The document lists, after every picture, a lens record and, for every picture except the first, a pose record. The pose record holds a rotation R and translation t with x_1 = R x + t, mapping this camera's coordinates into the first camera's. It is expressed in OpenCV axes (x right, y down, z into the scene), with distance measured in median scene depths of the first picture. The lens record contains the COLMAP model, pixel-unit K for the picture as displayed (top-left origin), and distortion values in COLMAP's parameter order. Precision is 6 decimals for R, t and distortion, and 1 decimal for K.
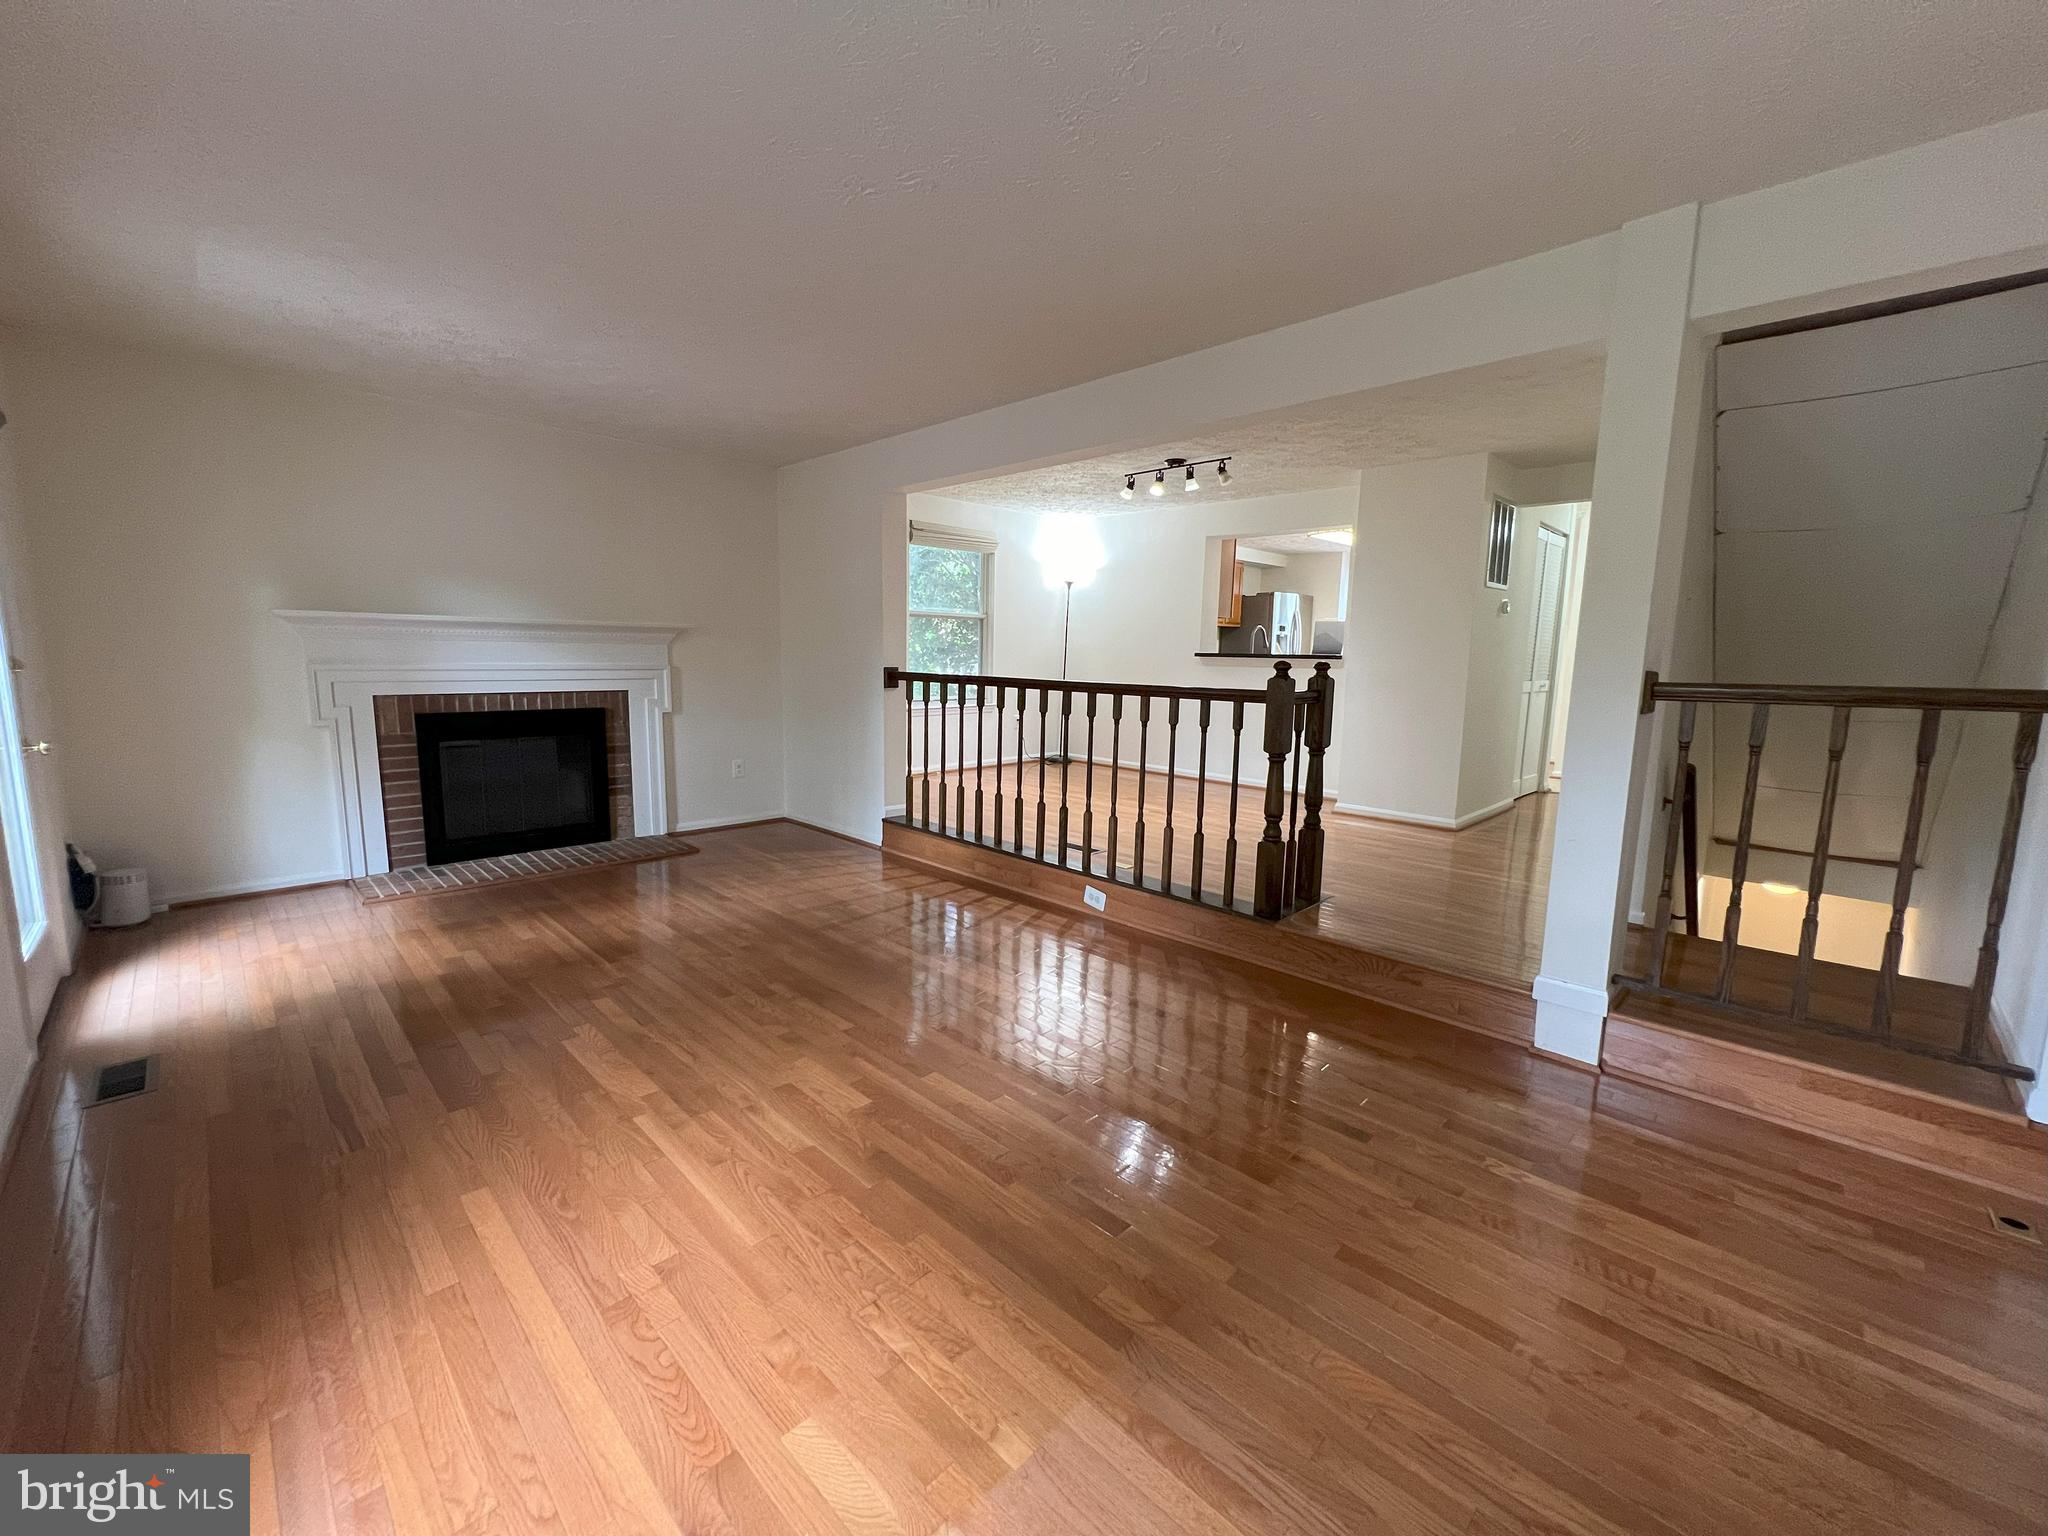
lens RADIAL K [[821.2, 0, 1021.8], [0, 821.2, 766.9], [0, 0, 1]] dist [-0.001966, 0.000351]
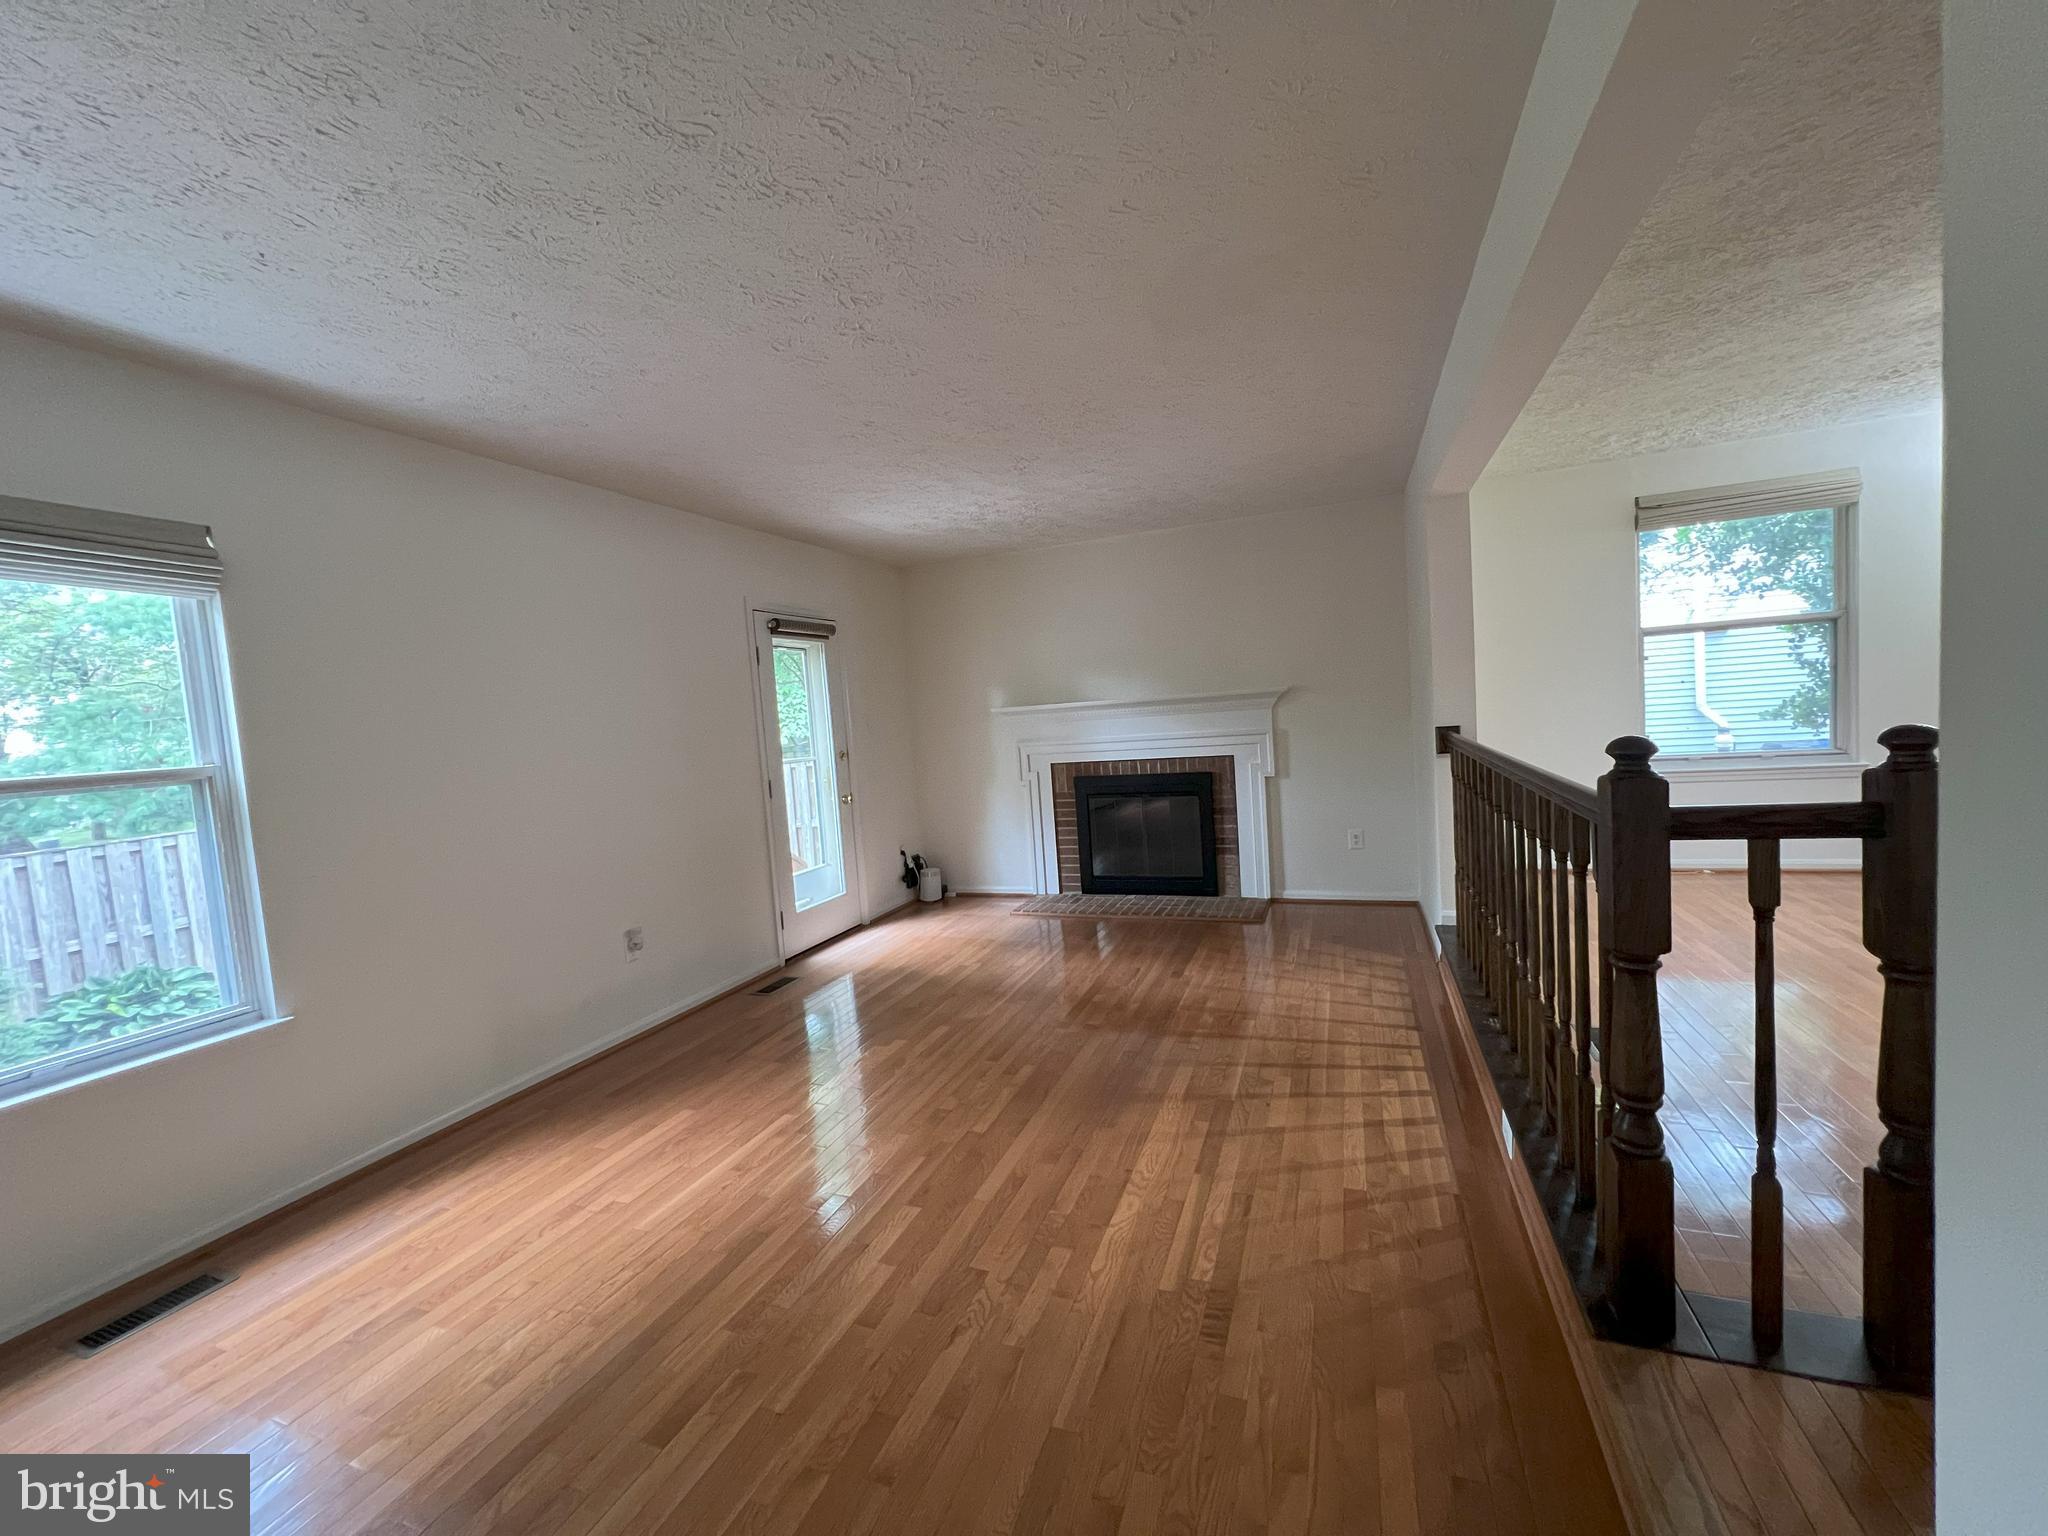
lens RADIAL K [[821.2, 0, 1021.8], [0, 821.2, 766.9], [0, 0, 1]] dist [-0.001966, 0.000351]
pose [[0.392195, 0.017553, -0.919715, 0.444315], [-0.050842, 0.998703, -0.002620, -0.073507], [0.918476, 0.047788, 0.392579, 0.406602]]
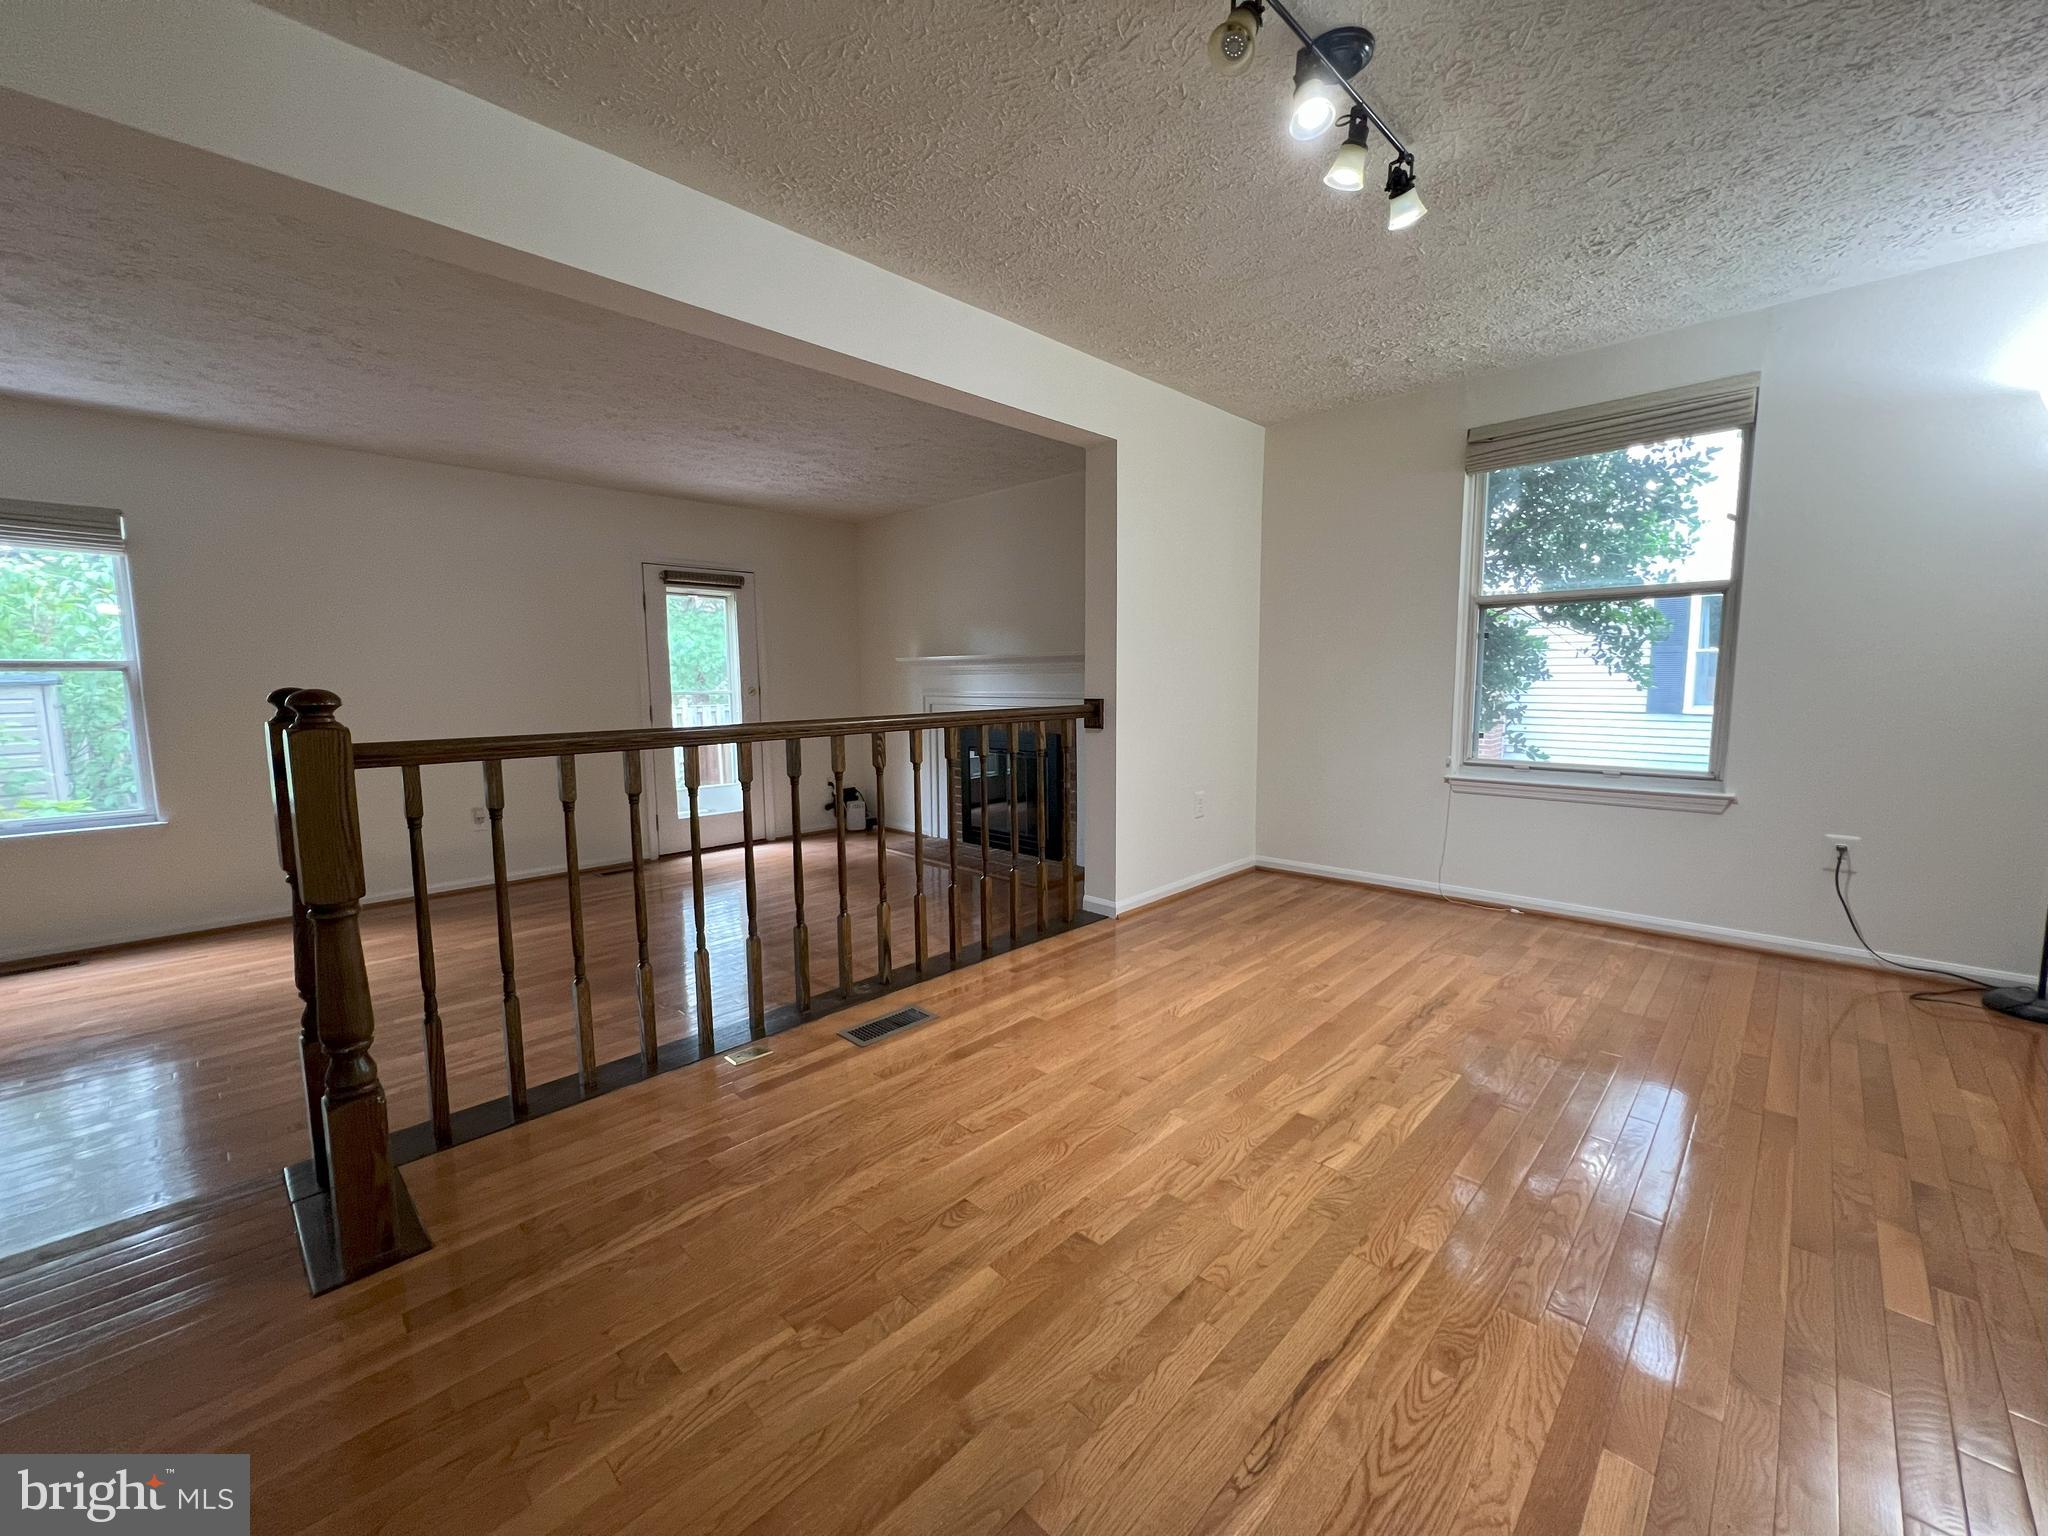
lens RADIAL K [[835.1, 0, 1019.2], [0, 835.1, 775.1], [0, 0, 1]] dist [-0.001545, -0.000043]
pose [[0.016184, 0.100074, -0.994848, 0.655949], [-0.127560, 0.987055, 0.097215, -0.136493], [0.991699, 0.125329, 0.028740, 1.077889]]
